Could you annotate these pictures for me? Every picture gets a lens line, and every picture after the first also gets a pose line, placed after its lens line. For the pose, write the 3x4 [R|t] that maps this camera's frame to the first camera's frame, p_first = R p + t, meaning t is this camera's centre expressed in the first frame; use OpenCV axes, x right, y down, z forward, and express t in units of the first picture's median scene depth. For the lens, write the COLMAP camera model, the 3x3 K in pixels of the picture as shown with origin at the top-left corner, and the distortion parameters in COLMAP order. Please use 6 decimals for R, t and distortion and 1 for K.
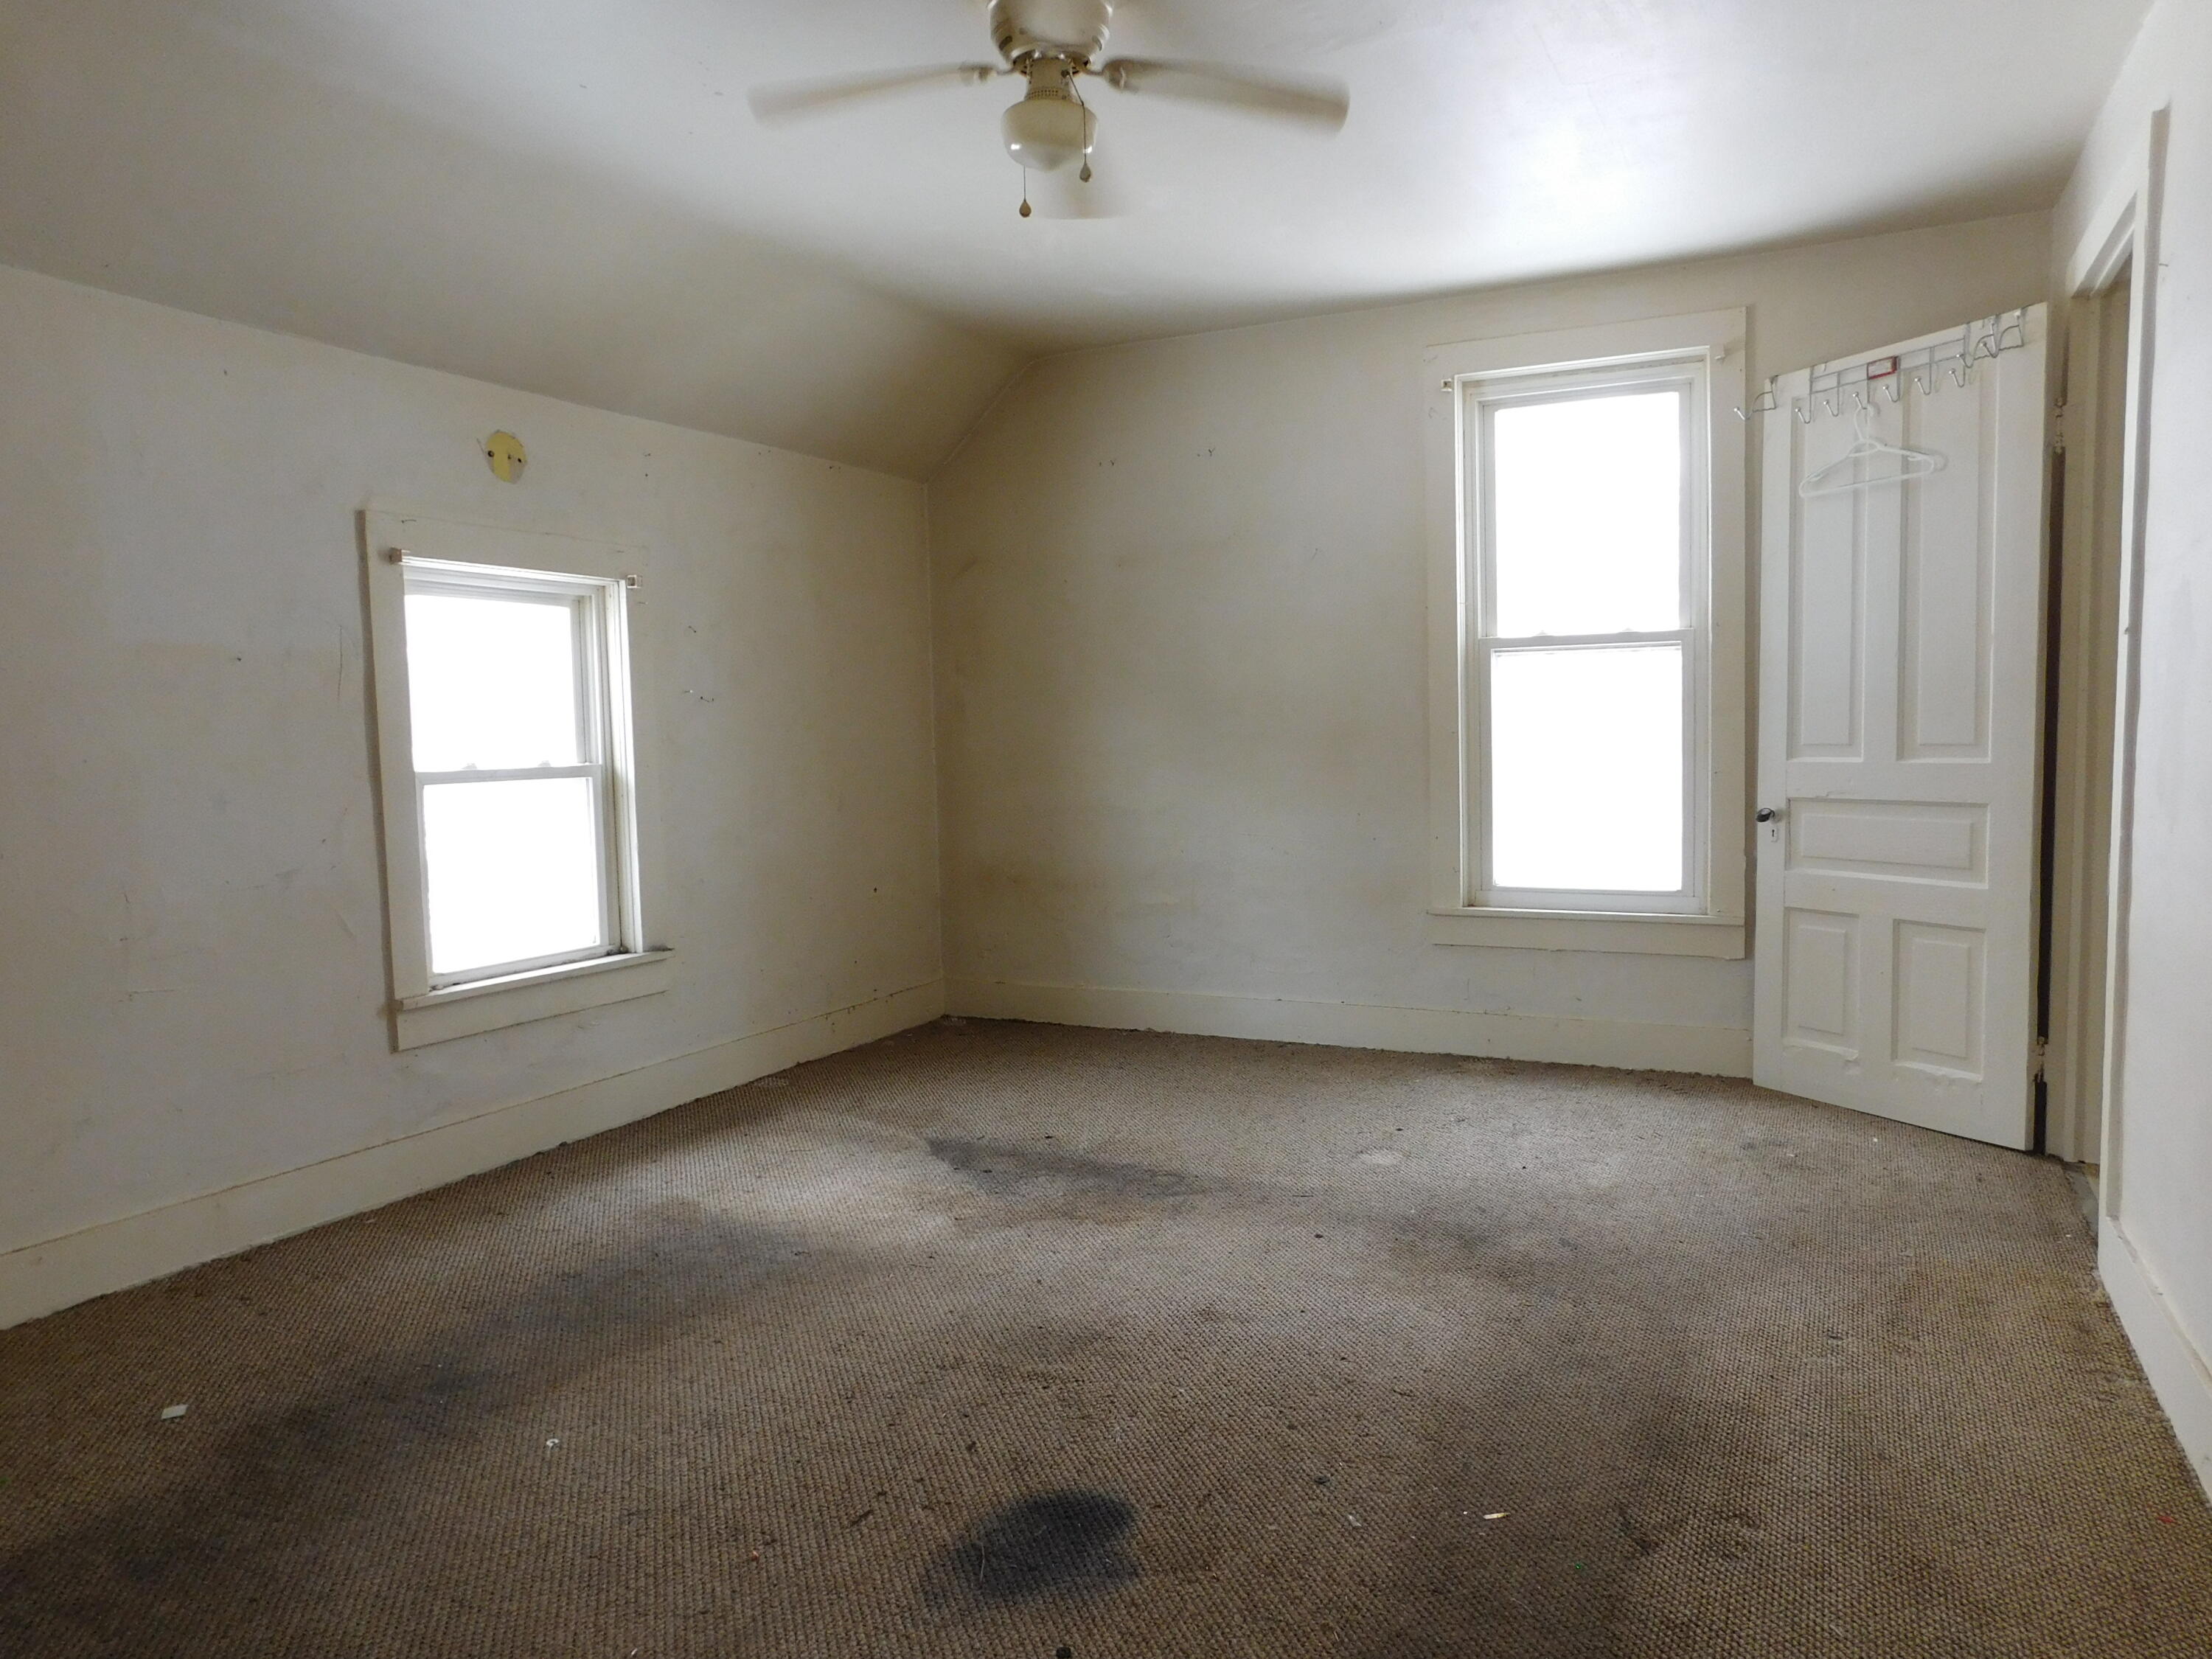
lens RADIAL K [[1480.8, 0, 1113.8], [0, 1480.8, 844.4], [0, 0, 1]] dist [-0.051166, 0.049642]
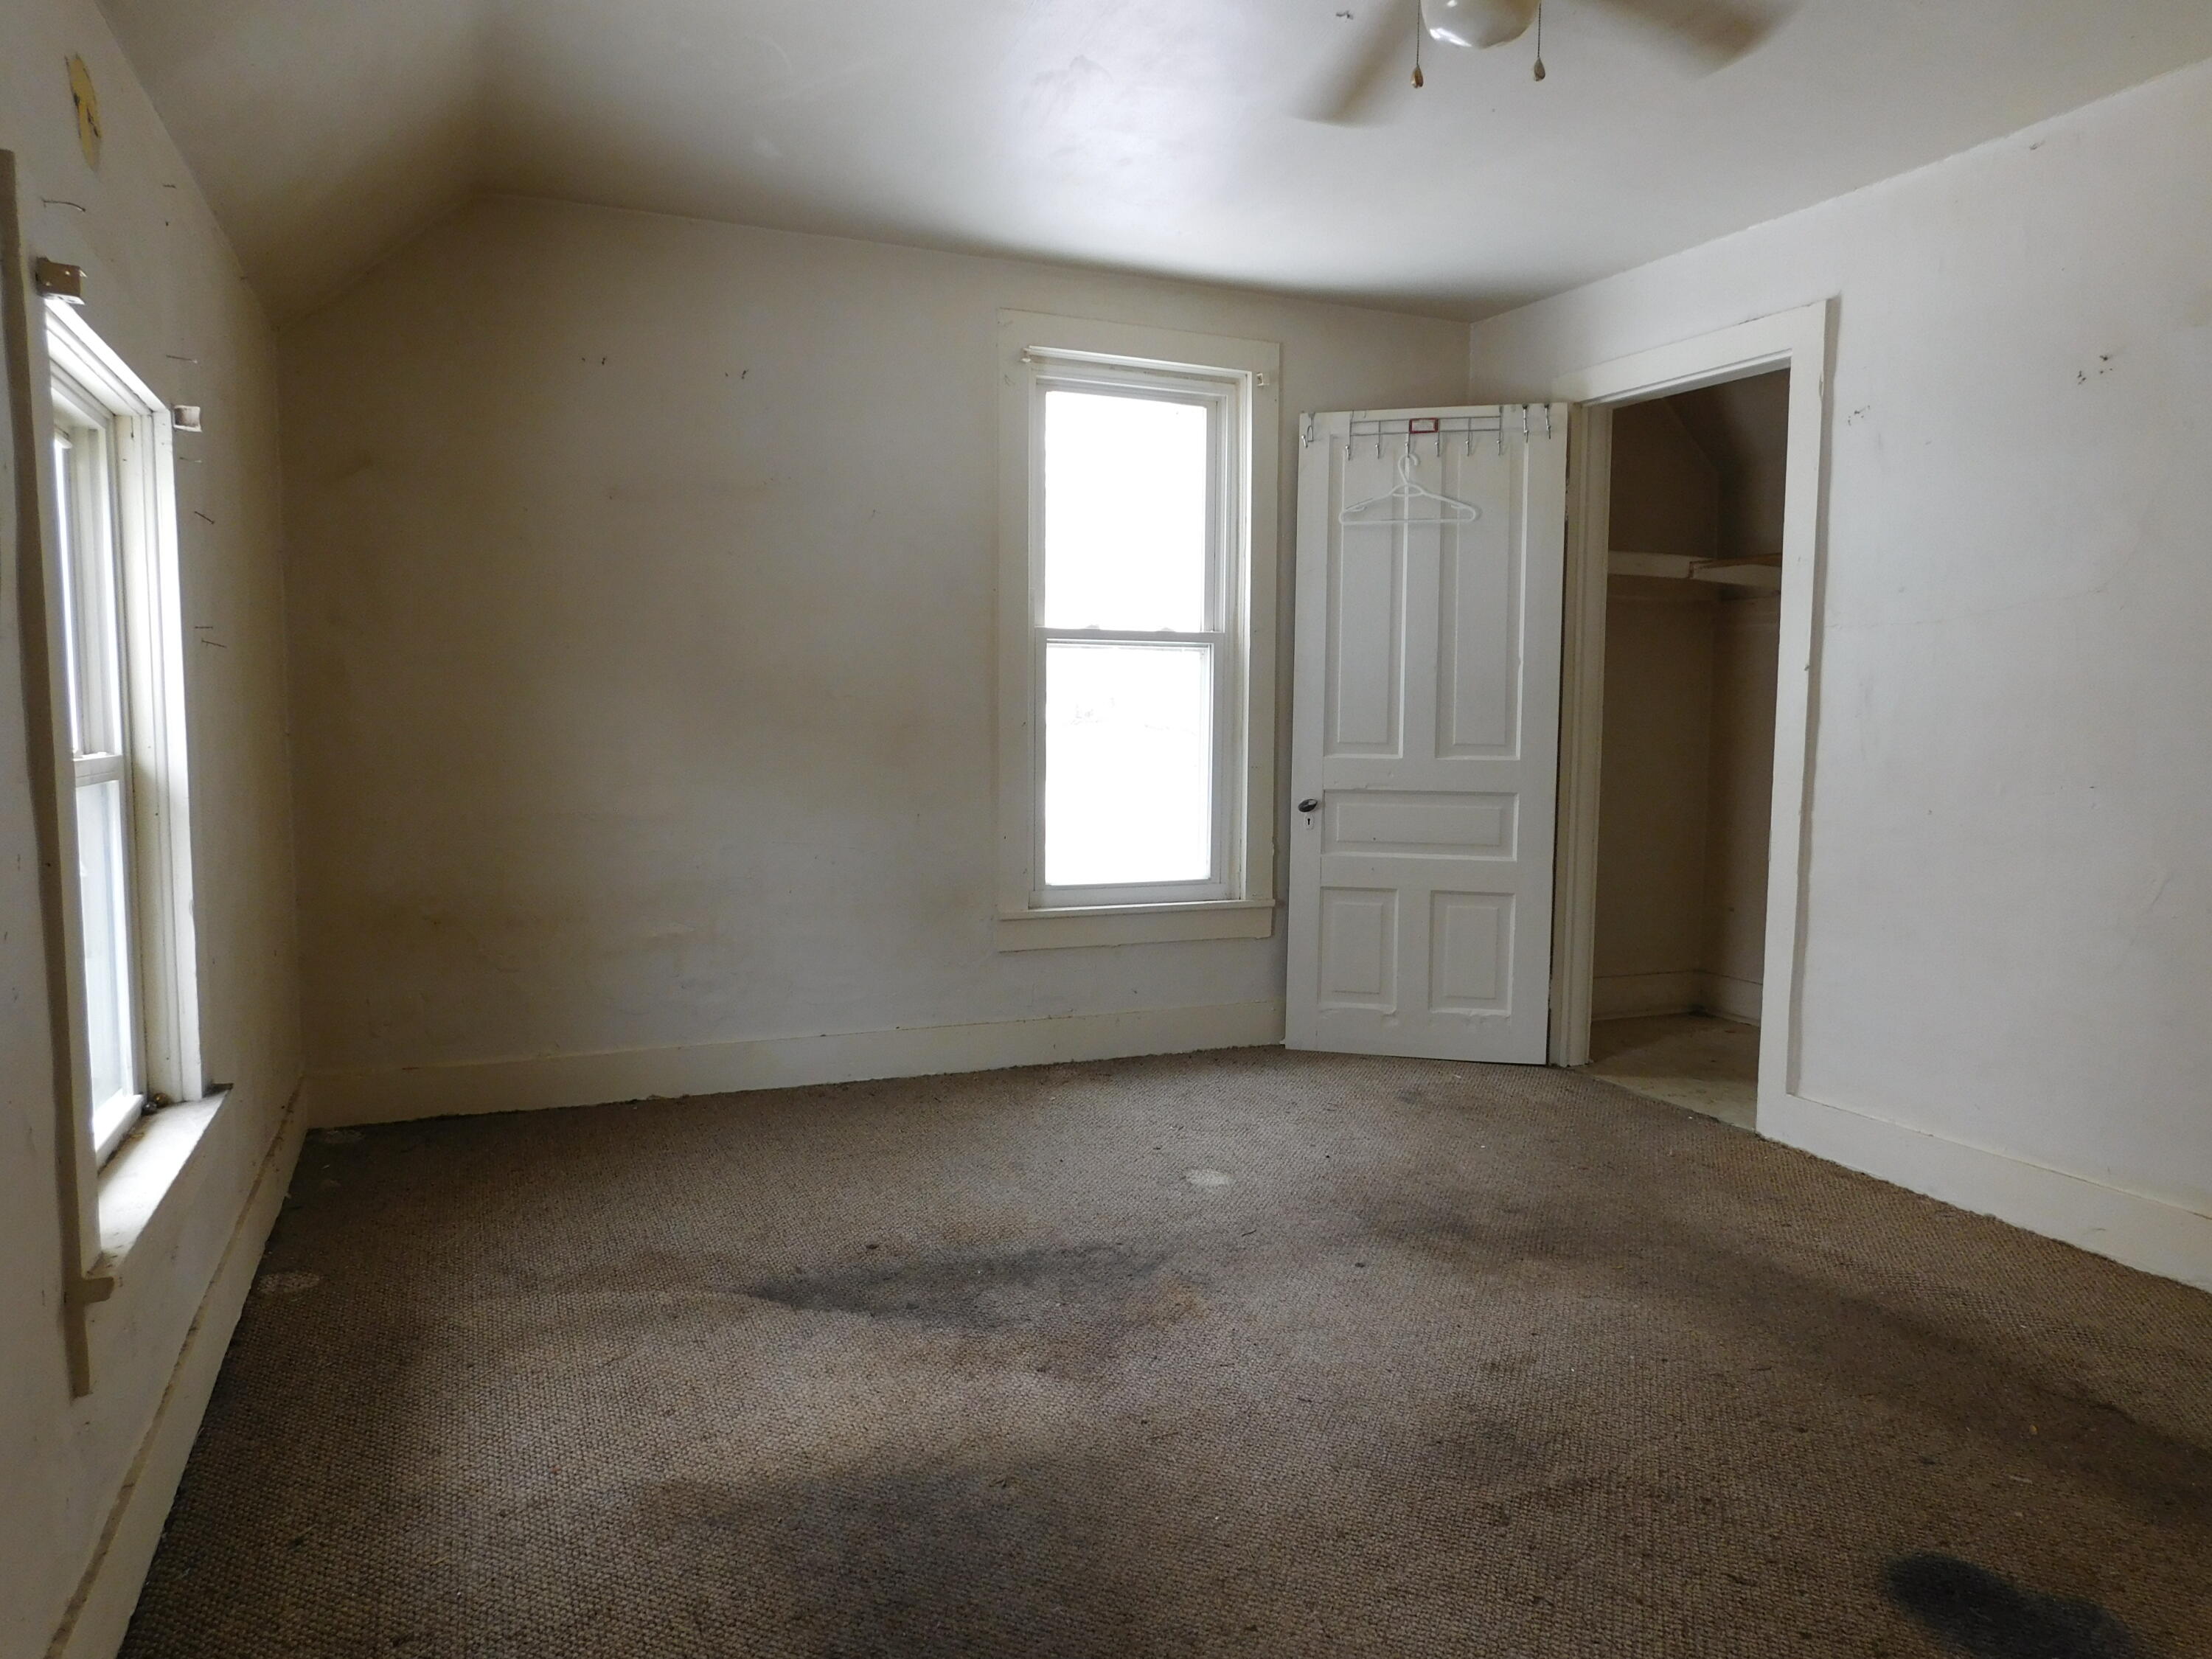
lens RADIAL K [[1480.8, 0, 1105.4], [0, 1480.8, 834.3], [0, 0, 1]] dist [-0.051166, 0.049642]
pose [[0.653734, -0.035863, 0.755874, -0.528325], [0.036261, 0.999213, 0.016047, -0.022866], [-0.755855, 0.016919, 0.654521, 0.401013]]
